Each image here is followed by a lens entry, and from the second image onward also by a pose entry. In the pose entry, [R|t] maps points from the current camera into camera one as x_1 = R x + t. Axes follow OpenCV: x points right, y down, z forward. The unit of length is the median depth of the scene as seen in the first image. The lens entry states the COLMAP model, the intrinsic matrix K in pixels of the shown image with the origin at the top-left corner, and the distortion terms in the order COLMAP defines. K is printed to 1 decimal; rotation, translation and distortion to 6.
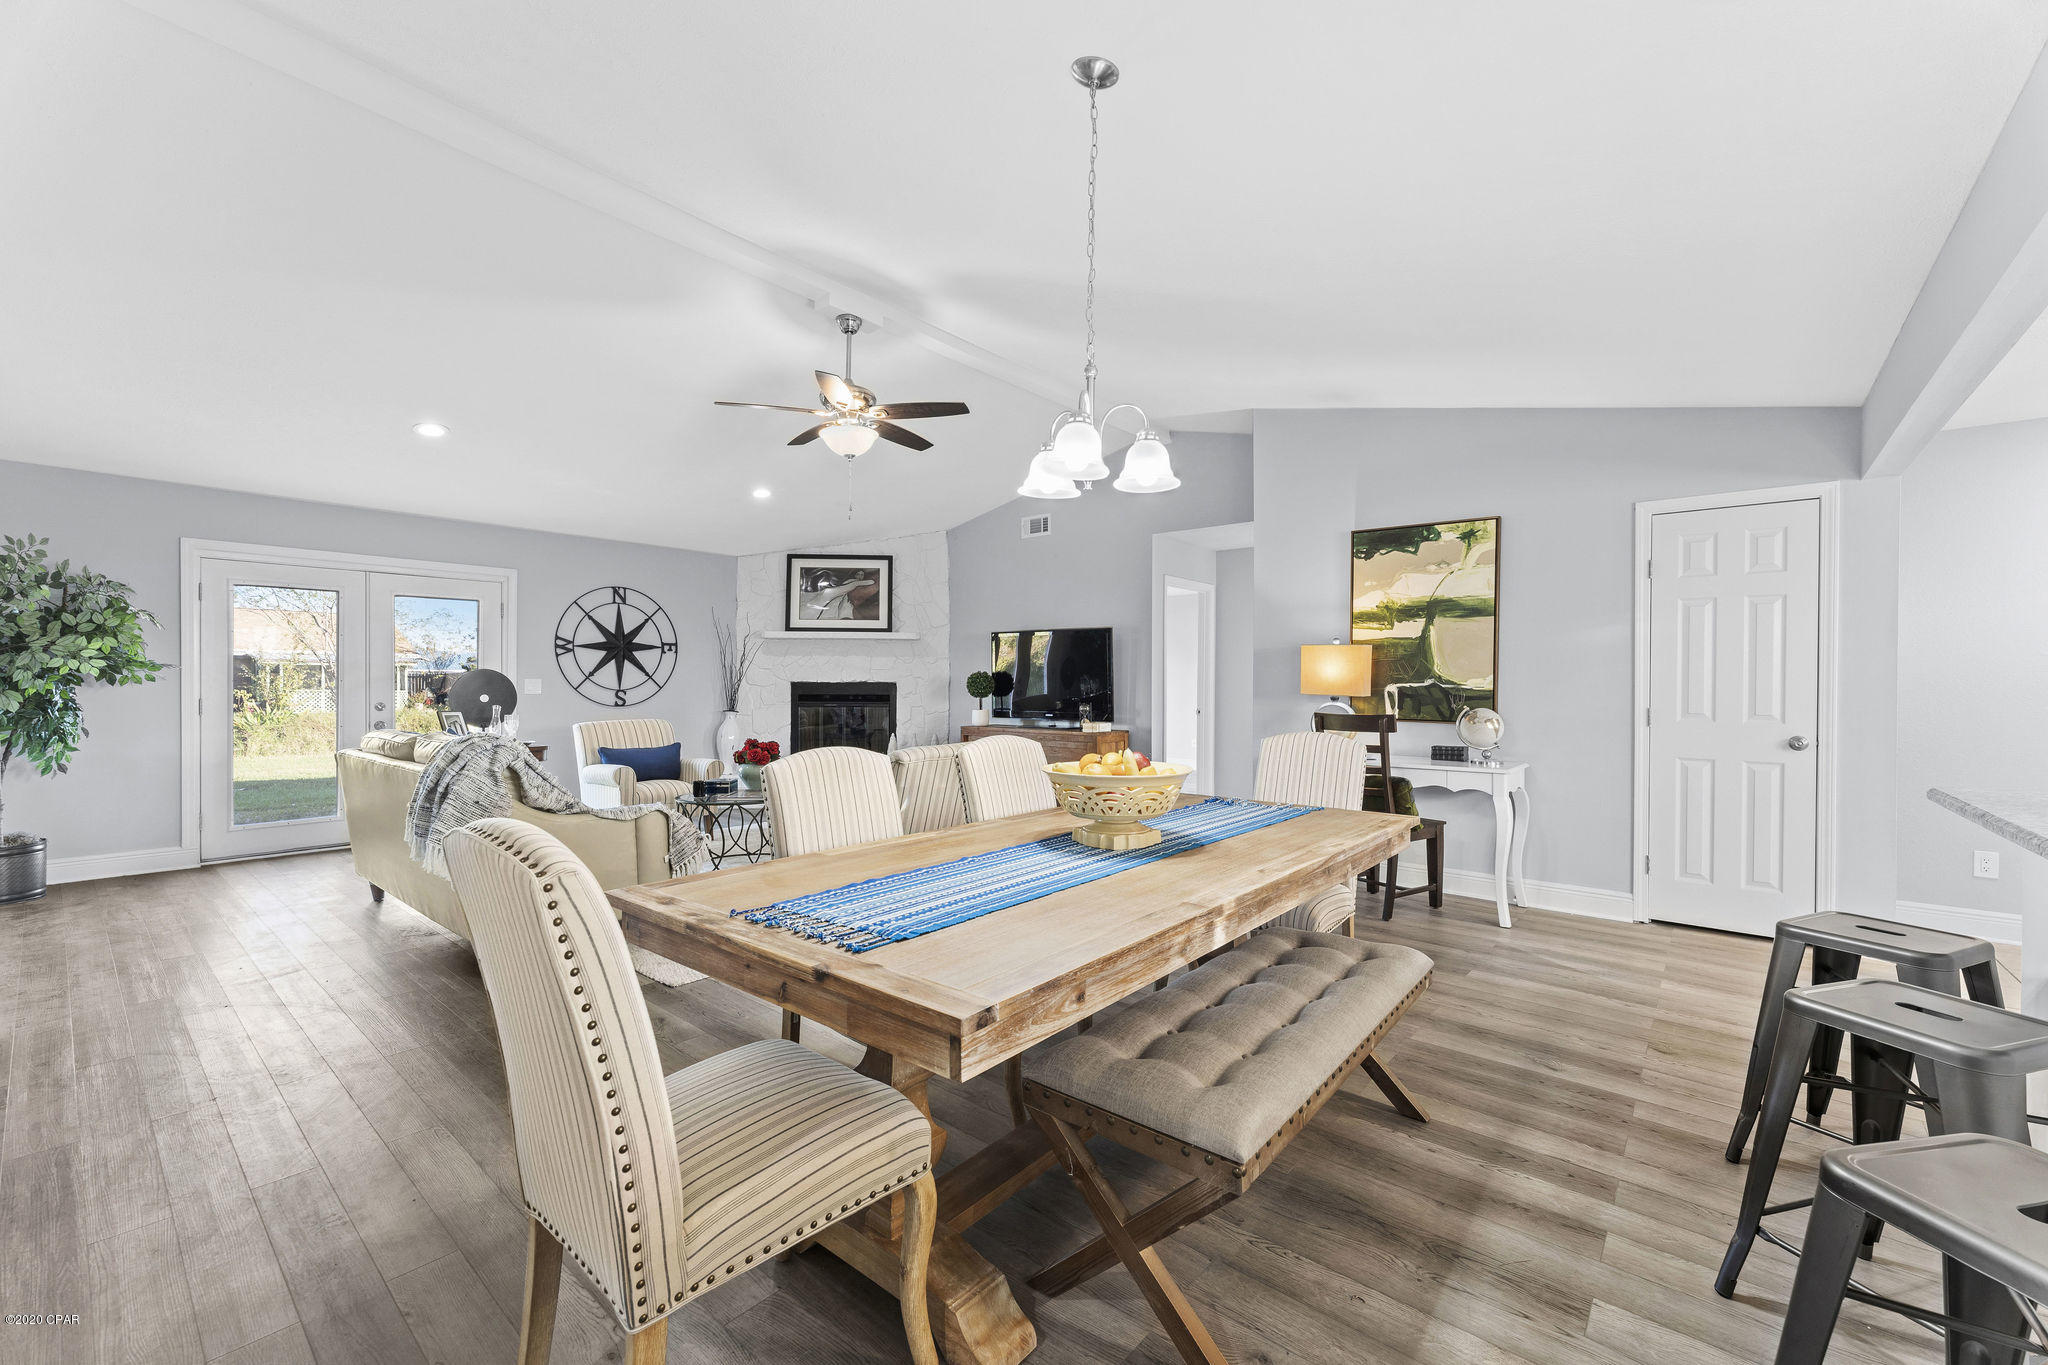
lens RADIAL K [[824.5, 0, 1028.7], [0, 824.5, 684.4], [0, 0, 1]] dist [0.000634, 0.000172]
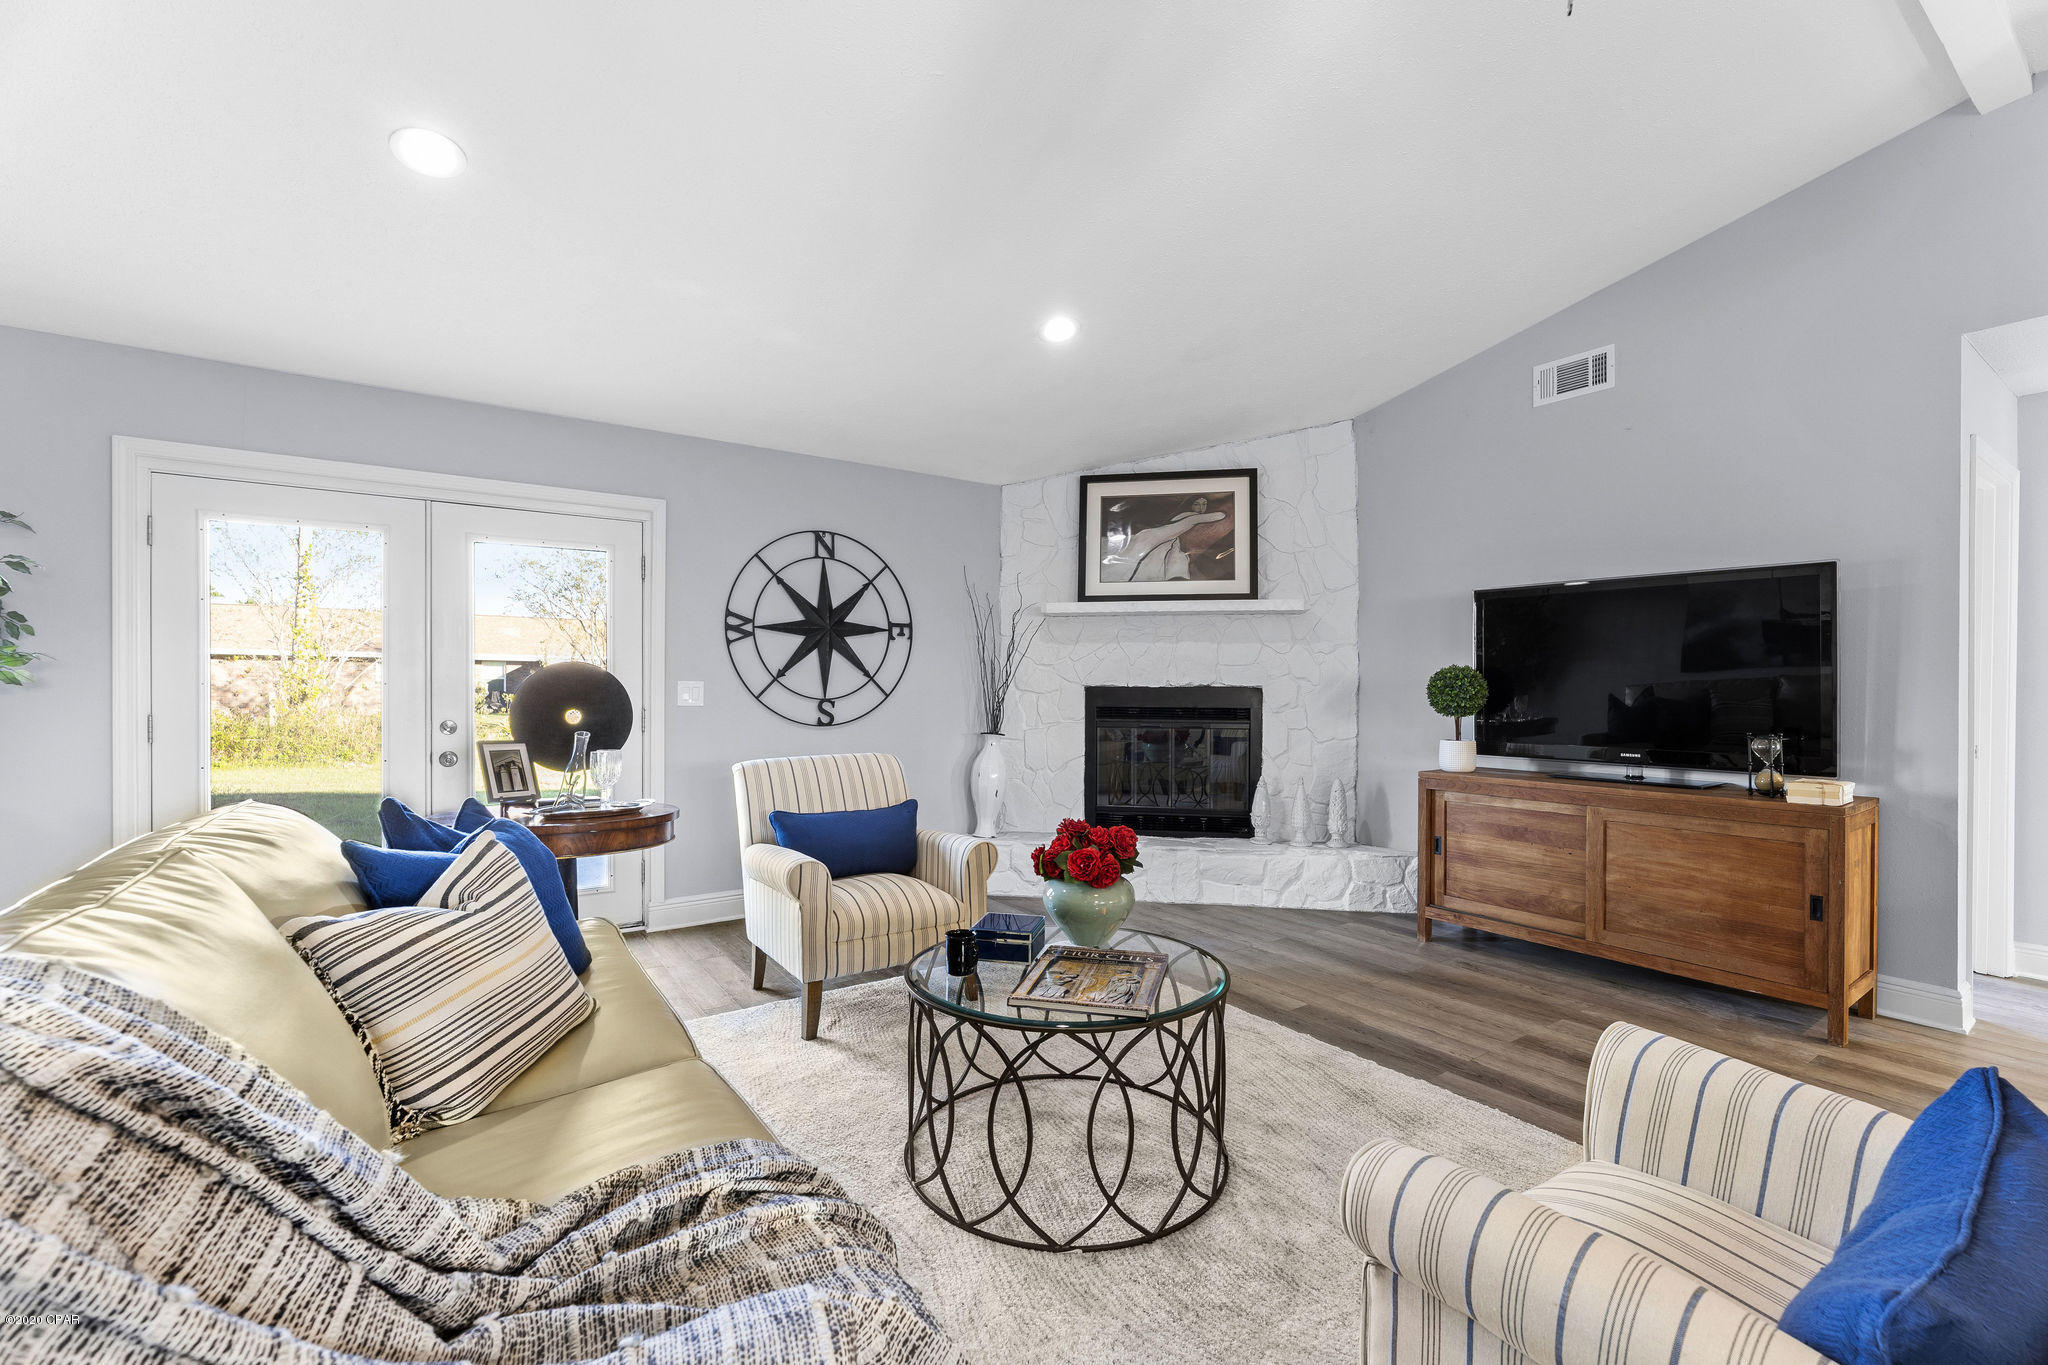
lens RADIAL K [[866.4, 0, 1029.8], [0, 866.4, 686.8], [0, 0, 1]] dist [-0.000543, -0.000233]
pose [[0.963887, 0.000200, -0.266310, -0.177164], [-0.000998, 0.999995, -0.002861, -0.000814], [0.266309, 0.003023, 0.963883, 0.419197]]
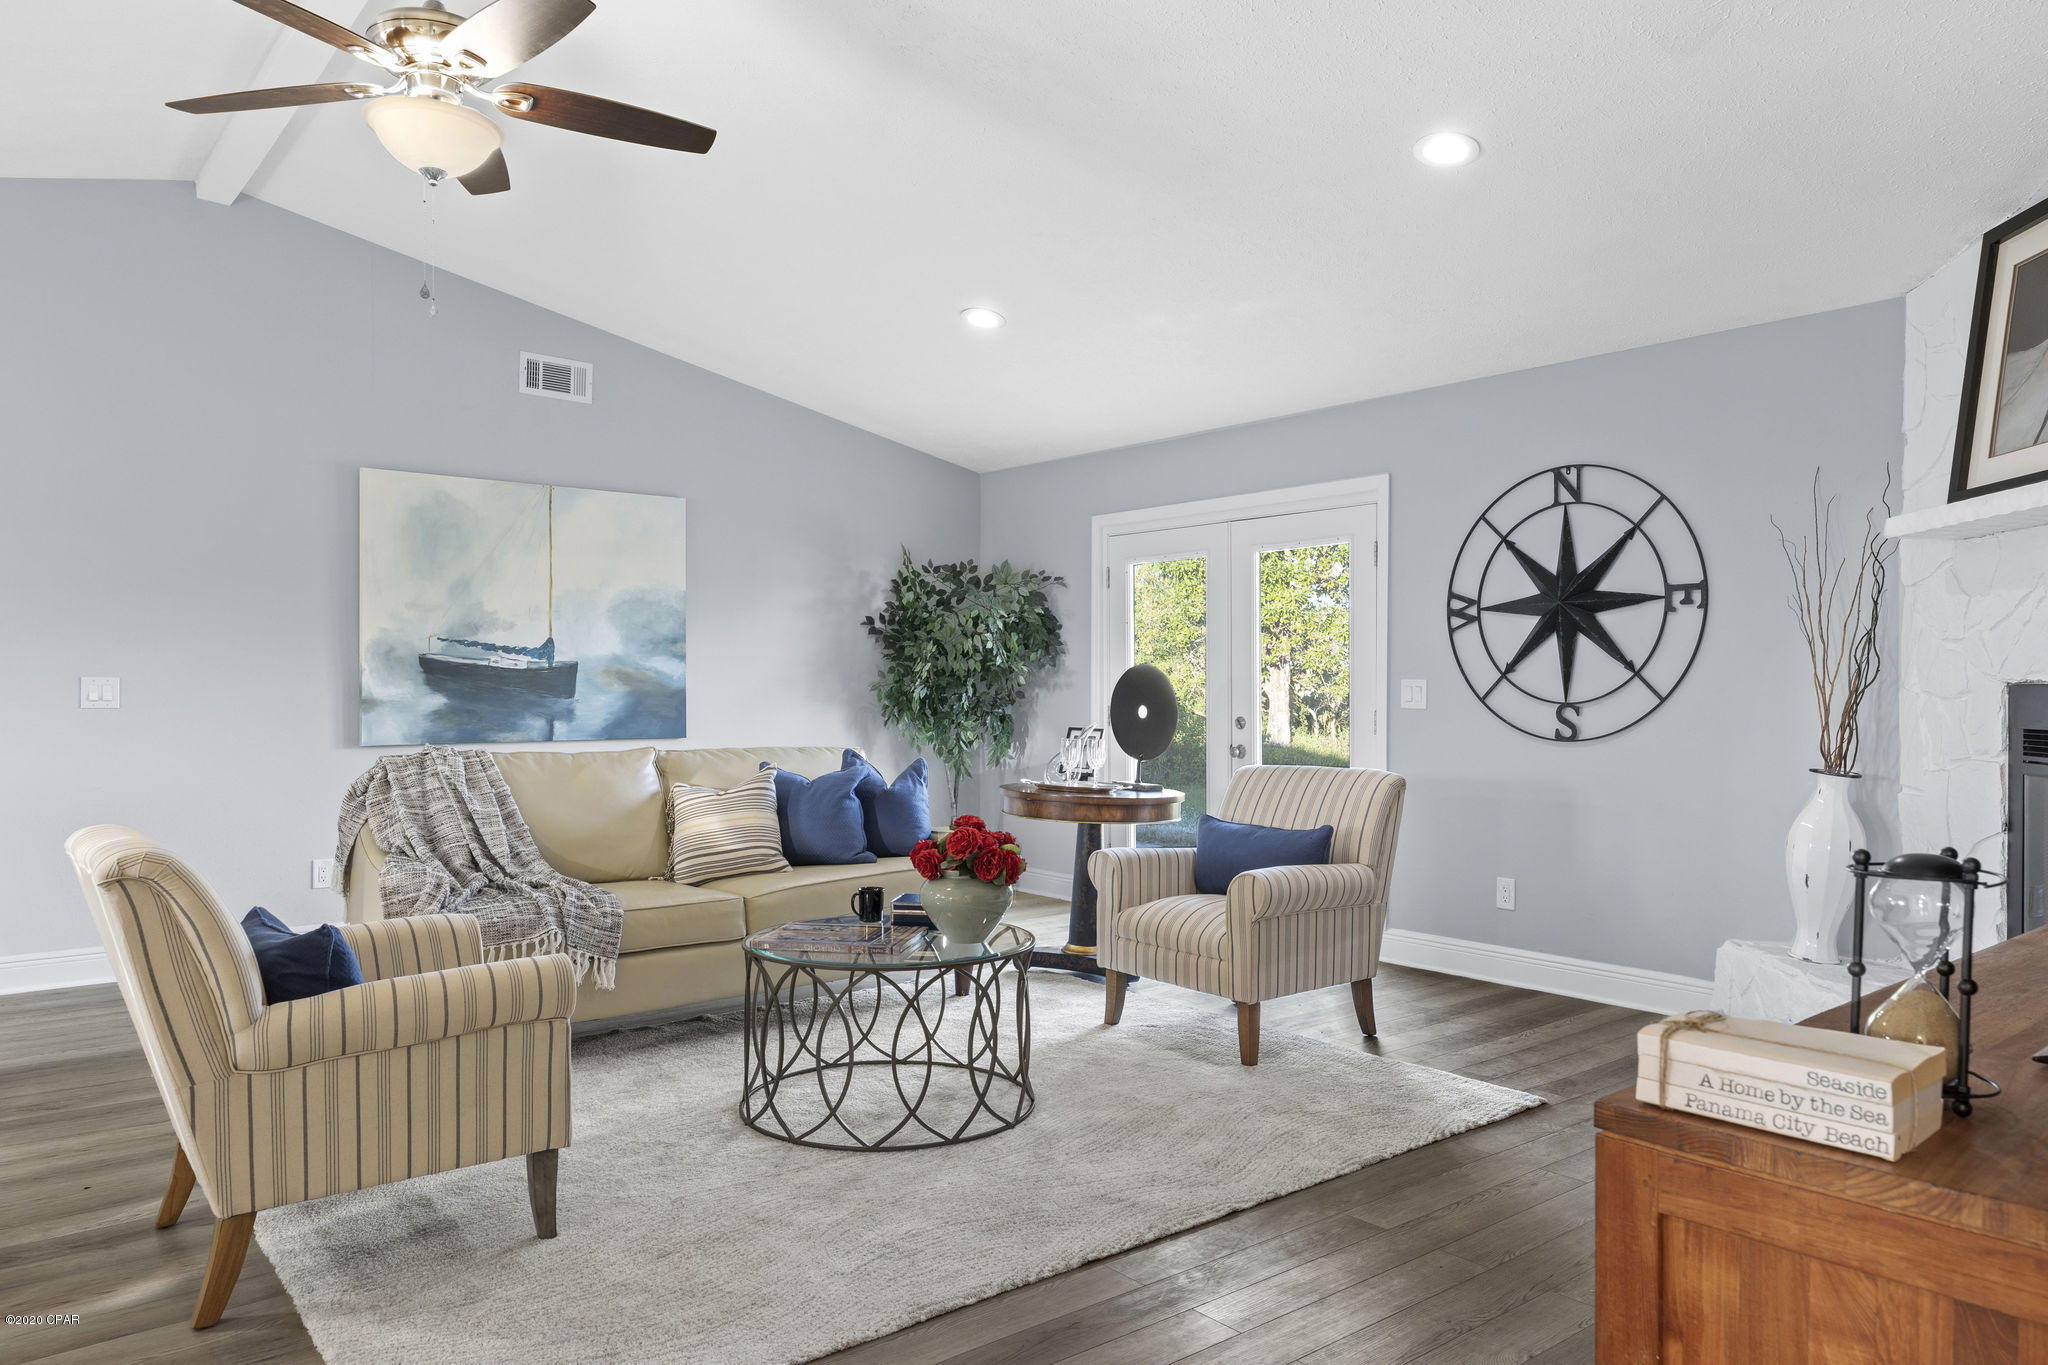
lens RADIAL K [[1346.6, 0, 1027.7], [0, 1346.6, 690.3], [0, 0, 1]] dist [0.000073, 0.000321]
pose [[-0.190348, 0.001180, -0.981716, 0.253214], [-0.003567, 0.999992, 0.001894, -0.000430], [0.981710, 0.003862, -0.190343, 0.855387]]
